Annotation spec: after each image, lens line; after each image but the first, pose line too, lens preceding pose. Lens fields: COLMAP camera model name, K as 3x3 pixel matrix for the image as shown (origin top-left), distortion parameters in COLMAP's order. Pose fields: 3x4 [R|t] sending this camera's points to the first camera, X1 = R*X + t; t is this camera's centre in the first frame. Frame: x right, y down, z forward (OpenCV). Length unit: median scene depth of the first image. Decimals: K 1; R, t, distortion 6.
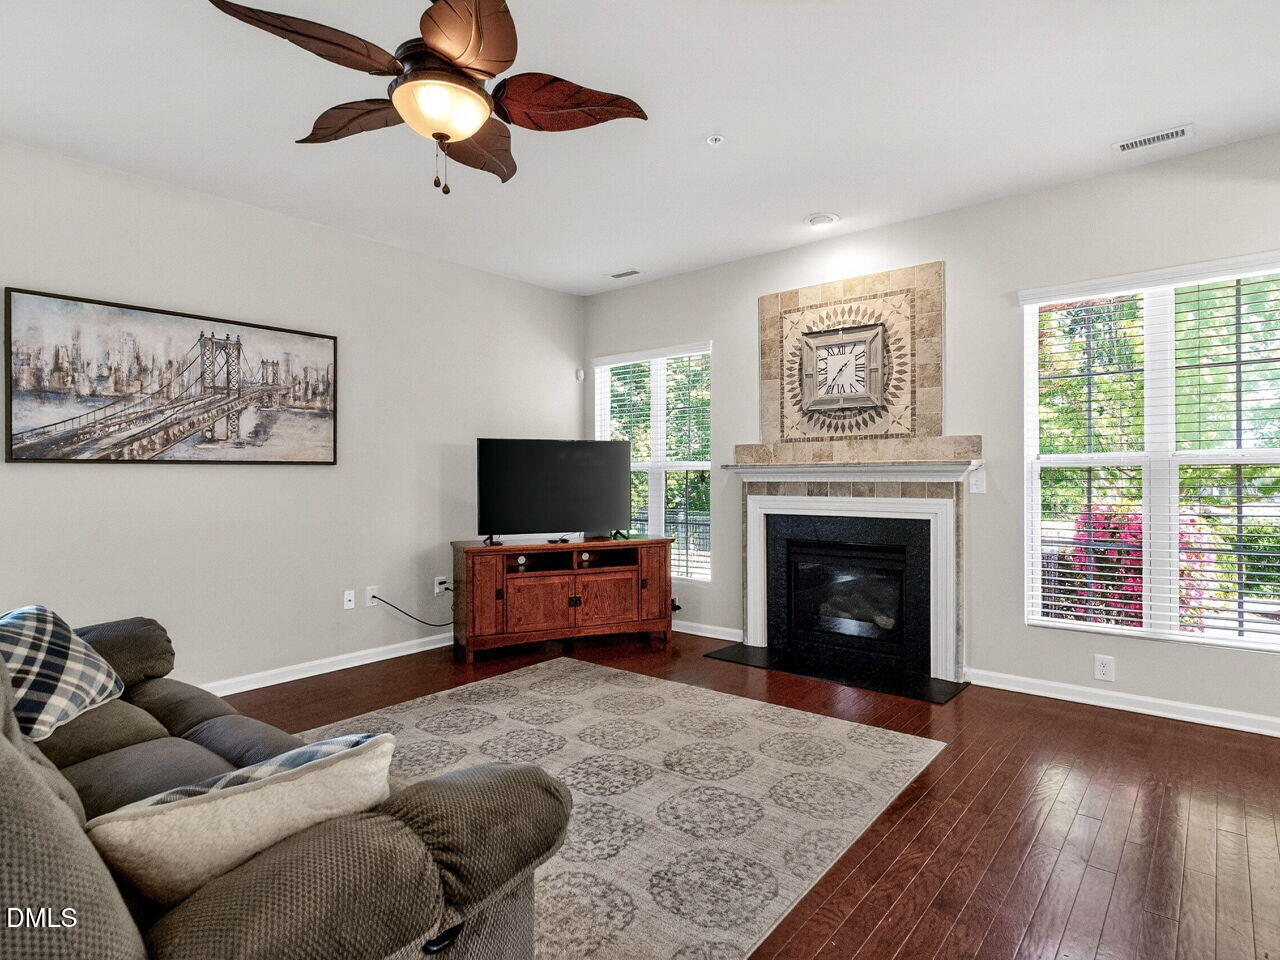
lens RADIAL K [[695.3, 0, 634.8], [0, 695.3, 473.6], [0, 0, 1]] dist [0.002273, 0.000135]
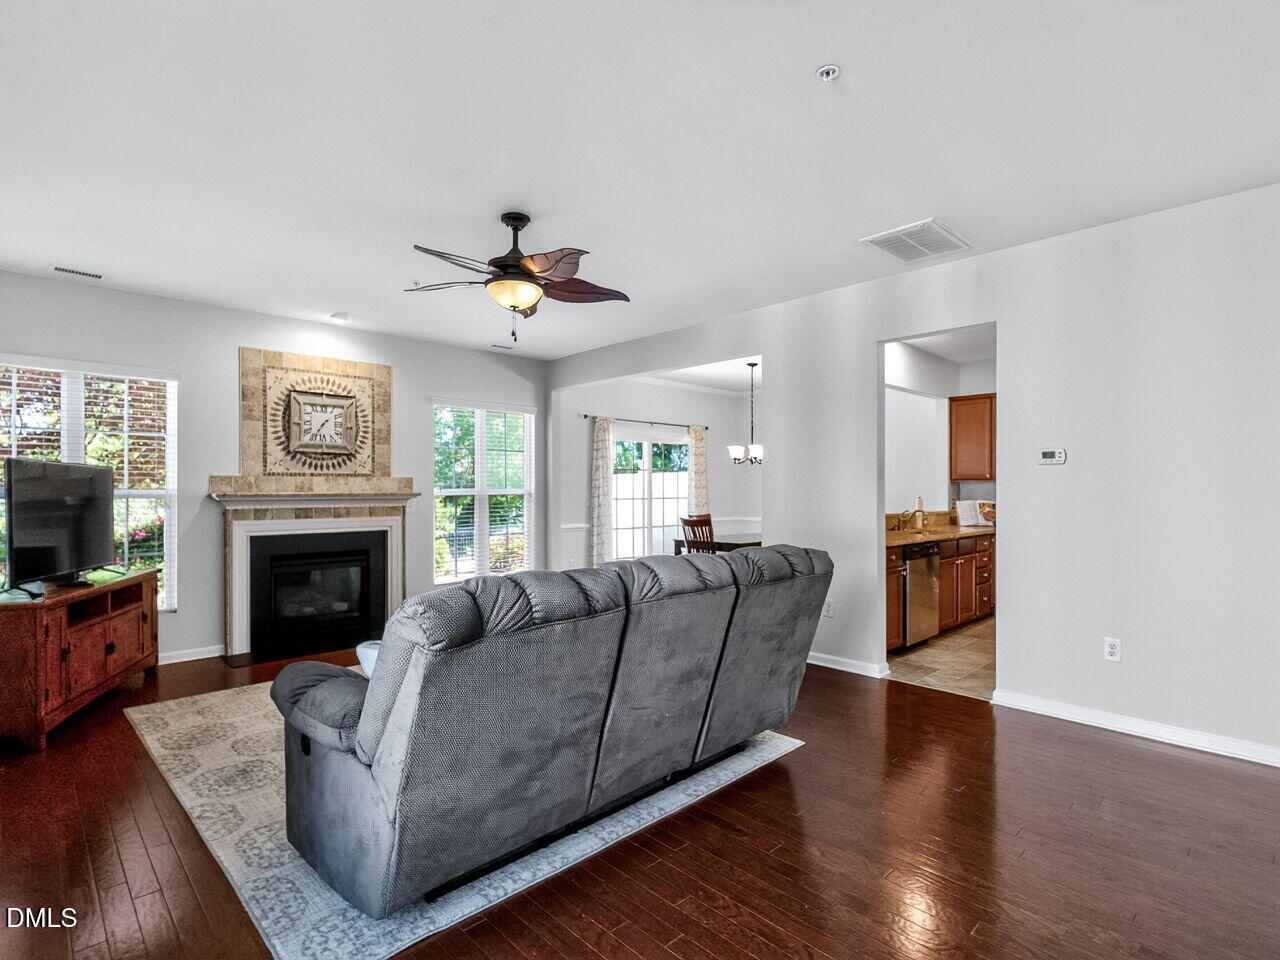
lens RADIAL K [[654.7, 0, 639.7], [0, 654.7, 484.1], [0, 0, 1]] dist [0.002341, 0.000153]
pose [[0.104286, 0.015803, 0.994422, -0.937546], [-0.000945, 0.999875, -0.015791, -0.013824], [-0.994547, 0.000707, 0.104288, 0.271185]]
